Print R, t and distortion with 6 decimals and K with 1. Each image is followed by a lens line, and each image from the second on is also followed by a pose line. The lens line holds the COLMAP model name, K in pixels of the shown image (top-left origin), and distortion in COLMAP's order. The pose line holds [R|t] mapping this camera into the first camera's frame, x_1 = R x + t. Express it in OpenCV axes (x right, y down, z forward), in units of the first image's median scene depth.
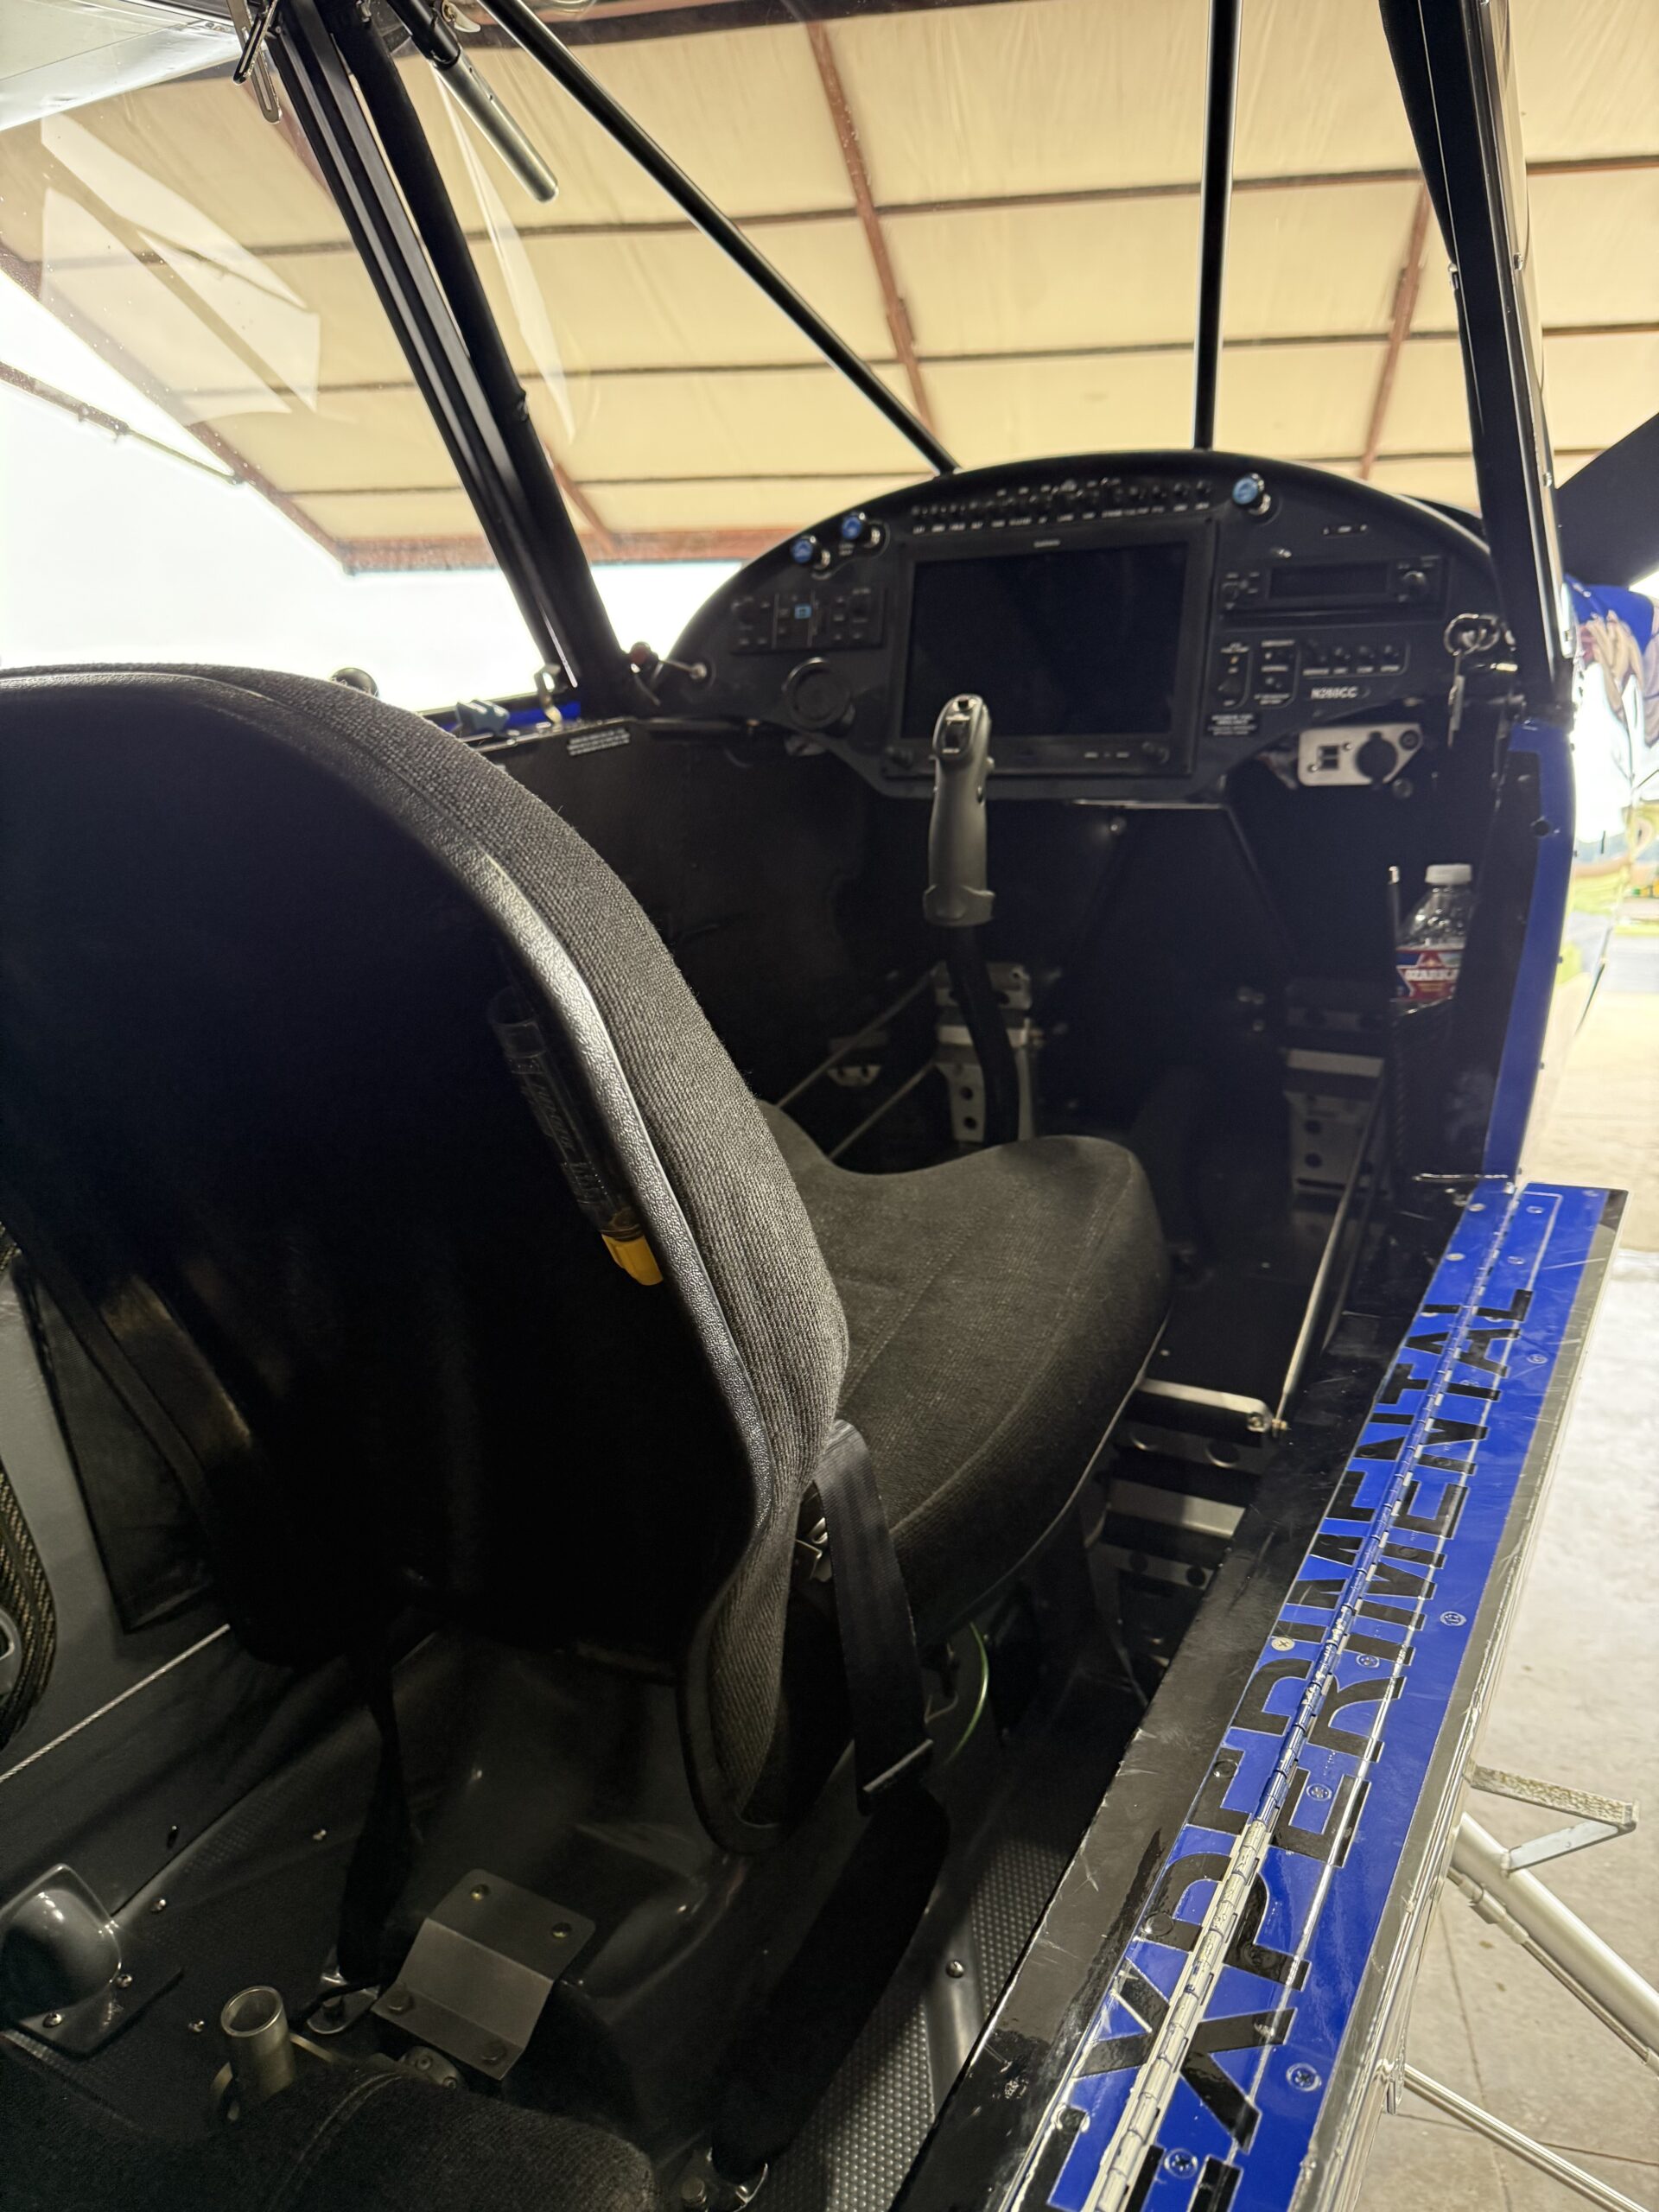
lens RADIAL K [[1598.2, 0, 799.1], [0, 1598.2, 1120.3], [0, 0, 1]] dist [0.119356, -0.168226]
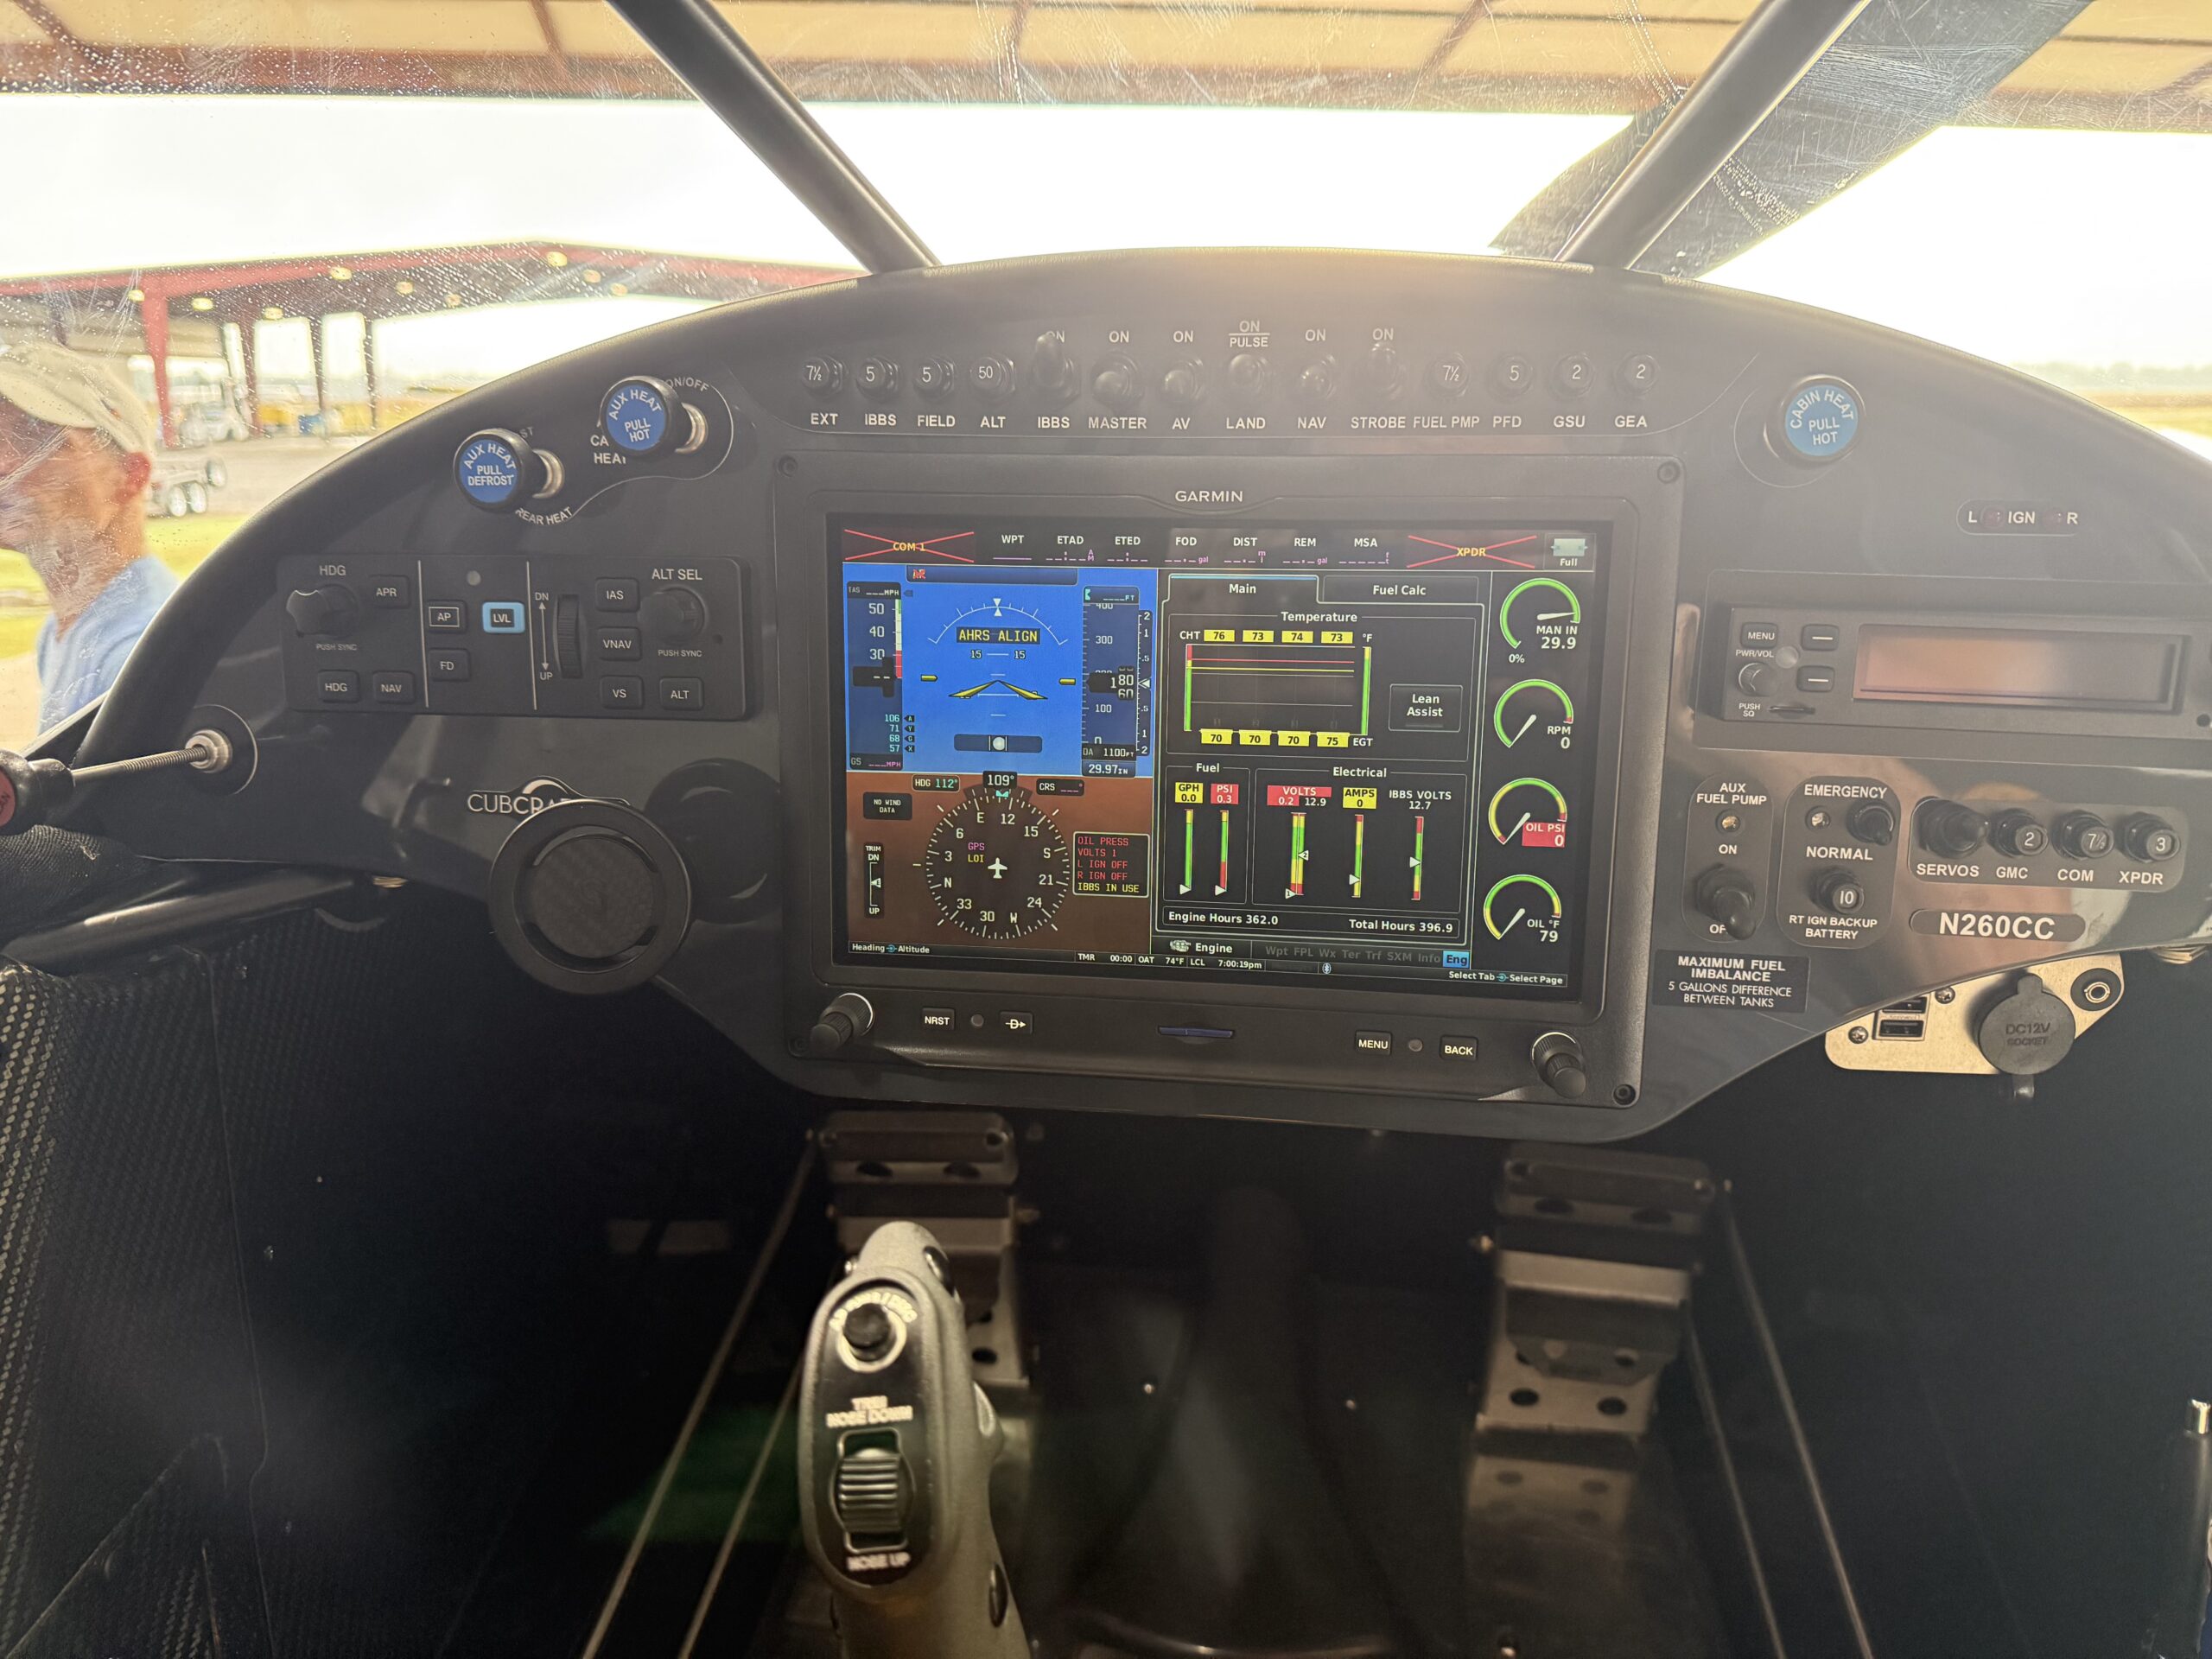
lens RADIAL K [[1598.2, 0, 1106.4], [0, 1598.2, 831.1], [0, 0, 1]] dist [0.119356, -0.168226]
pose [[0.917583, -0.130365, 0.375561, -0.017020], [0.087267, 0.987713, 0.129644, -0.313130], [-0.387847, -0.086186, 0.917685, 0.629572]]
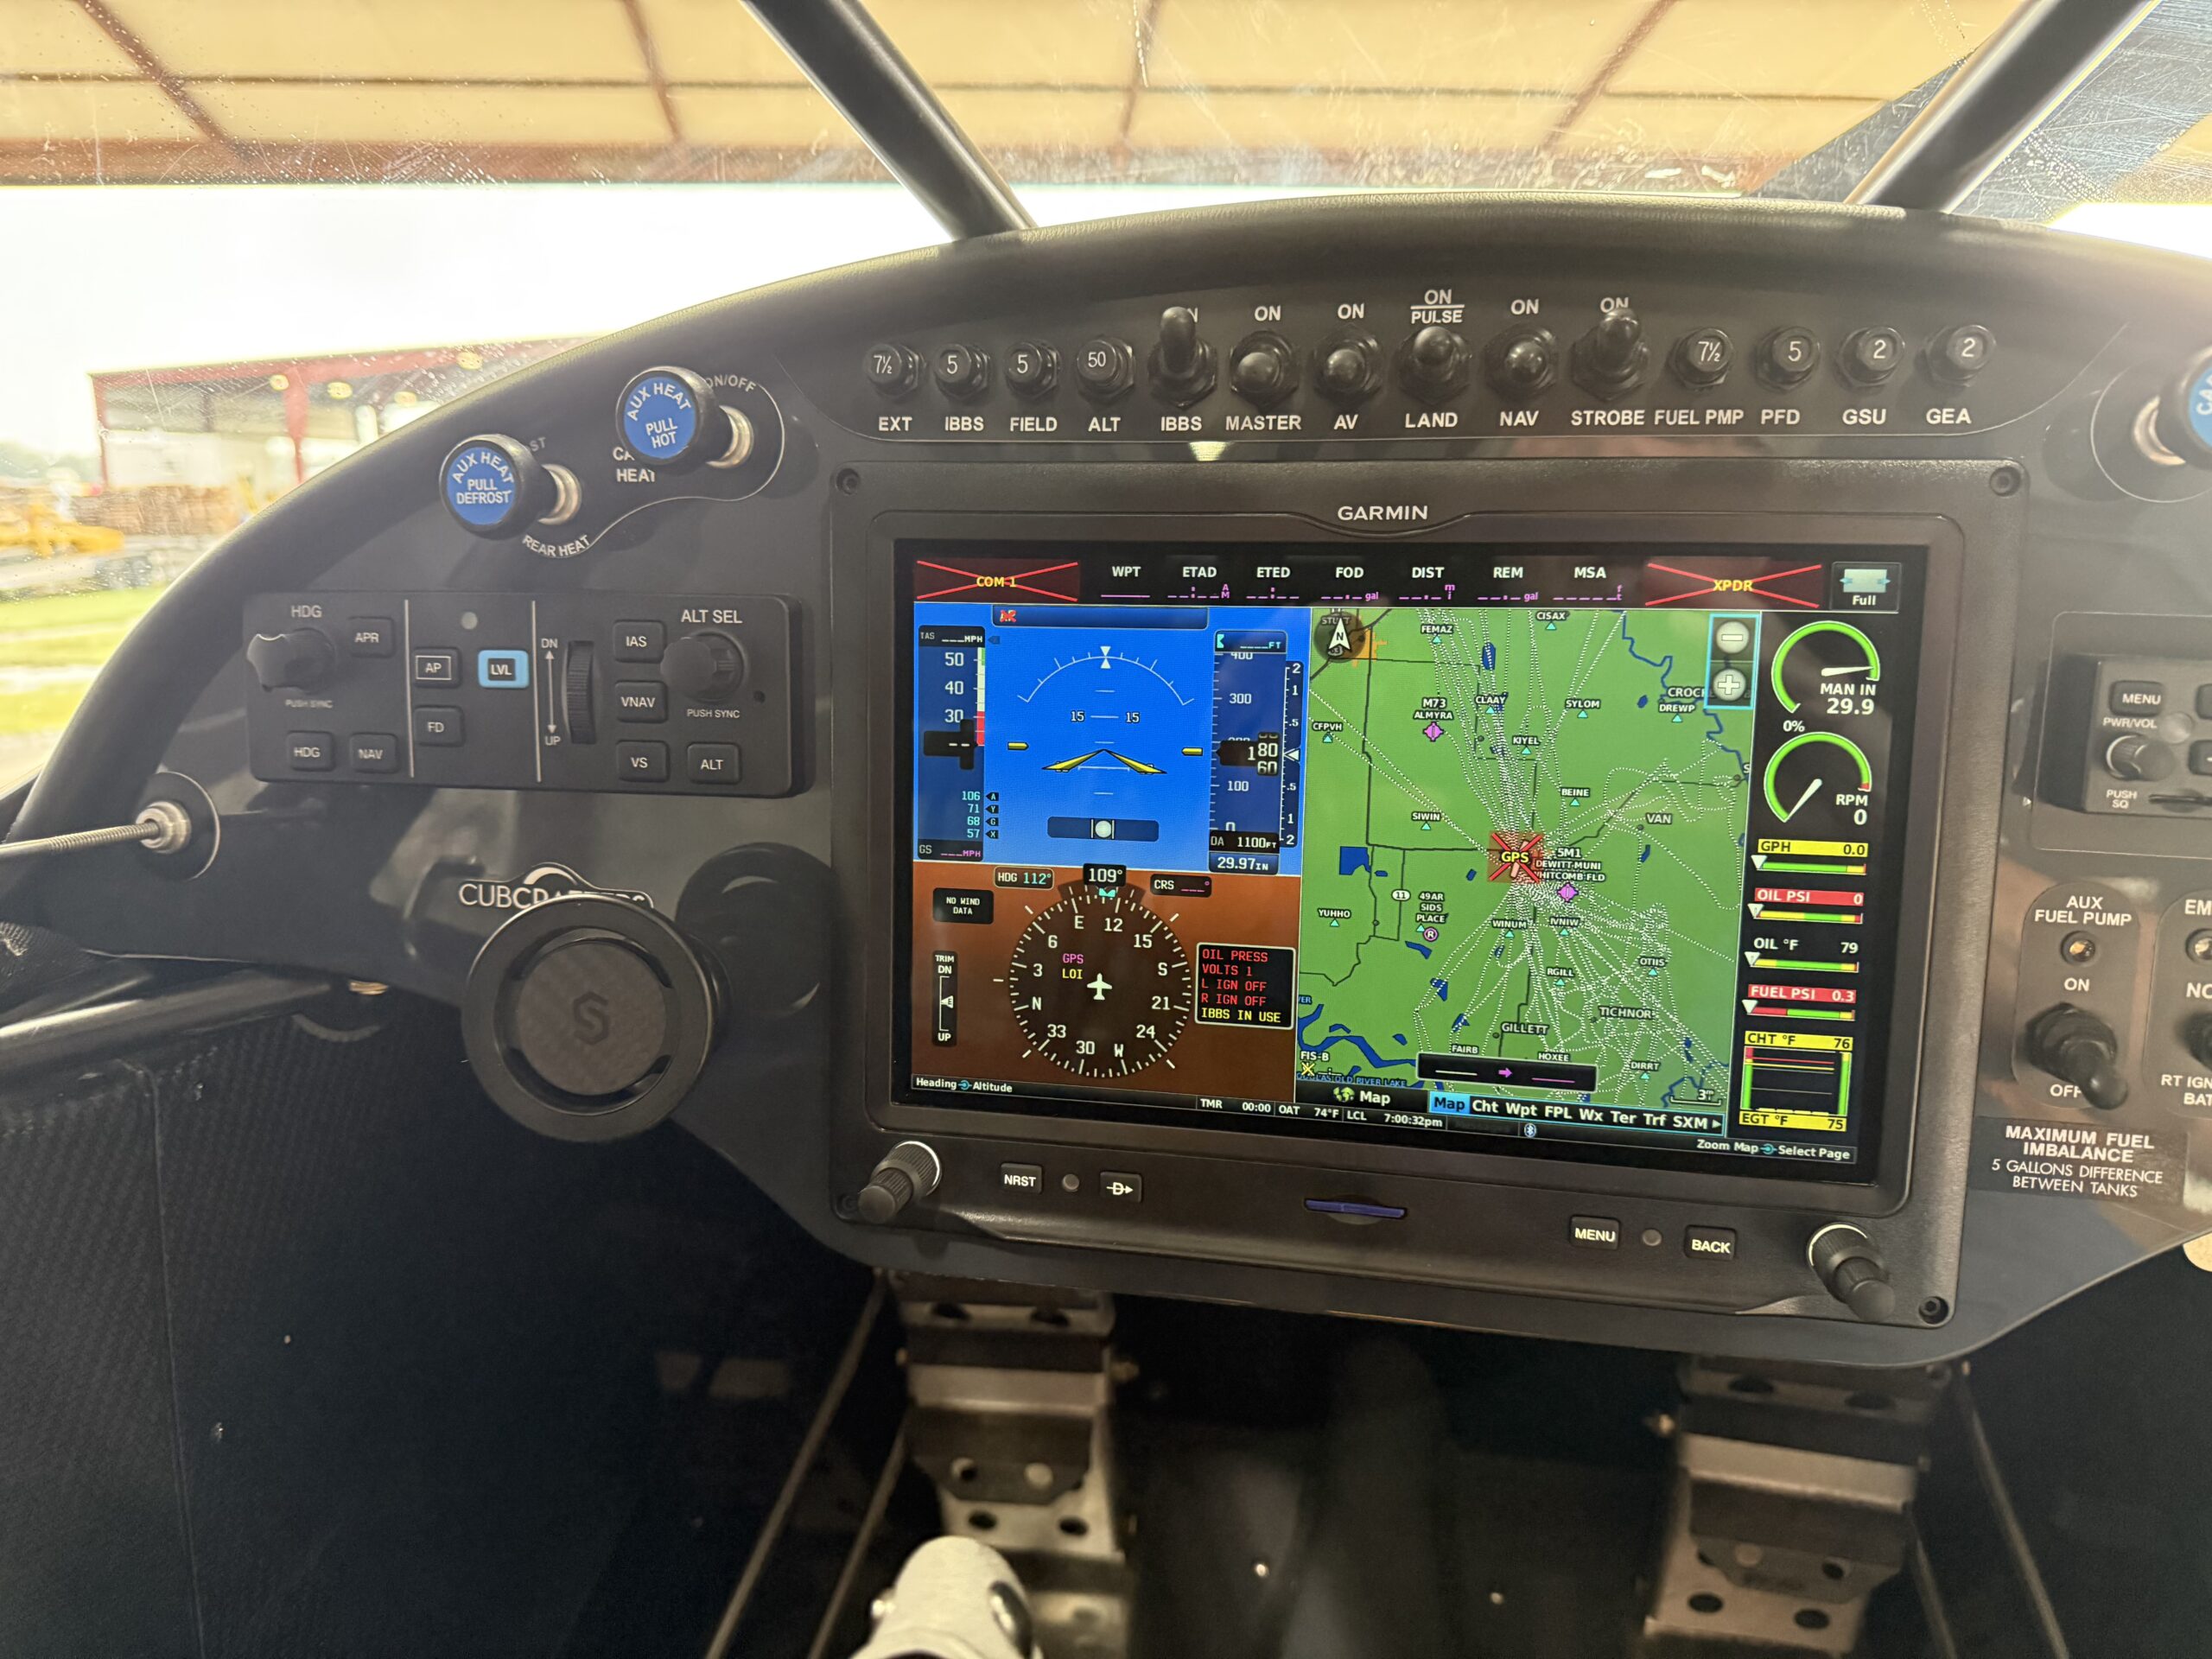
lens RADIAL K [[1598.2, 0, 1106.4], [0, 1598.2, 831.1], [0, 0, 1]] dist [0.119356, -0.168226]
pose [[0.940423, -0.099054, 0.325258, 0.006805], [0.079077, 0.994110, 0.074112, -0.308643], [-0.330683, -0.043976, 0.942717, 0.704001]]
